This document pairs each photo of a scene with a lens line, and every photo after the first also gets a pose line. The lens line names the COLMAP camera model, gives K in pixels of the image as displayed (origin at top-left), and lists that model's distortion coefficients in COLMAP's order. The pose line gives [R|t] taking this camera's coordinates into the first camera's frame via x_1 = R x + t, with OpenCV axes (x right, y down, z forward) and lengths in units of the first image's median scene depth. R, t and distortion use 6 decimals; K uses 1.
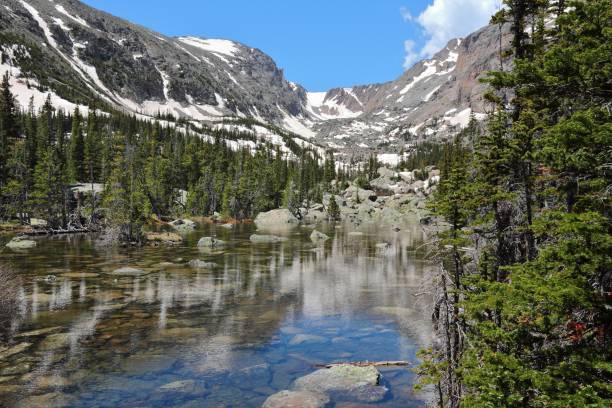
lens RADIAL K [[248.3, 0, 306.7], [0, 248.3, 205.8], [0, 0, 1]] dist [-0.010285, 0.000508]
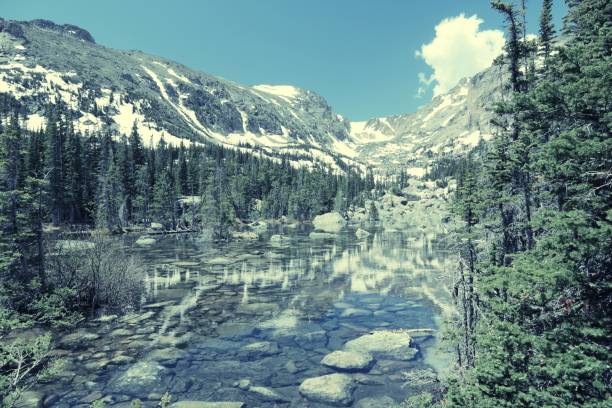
lens RADIAL K [[248.3, 0, 305.8], [0, 248.3, 209.7], [0, 0, 1]] dist [-0.010285, 0.000508]
pose [[0.978125, -0.018917, -0.207157, 0.031386], [0.018373, 0.999821, -0.004548, 0.001571], [0.207206, 0.000643, 0.978297, -0.332730]]
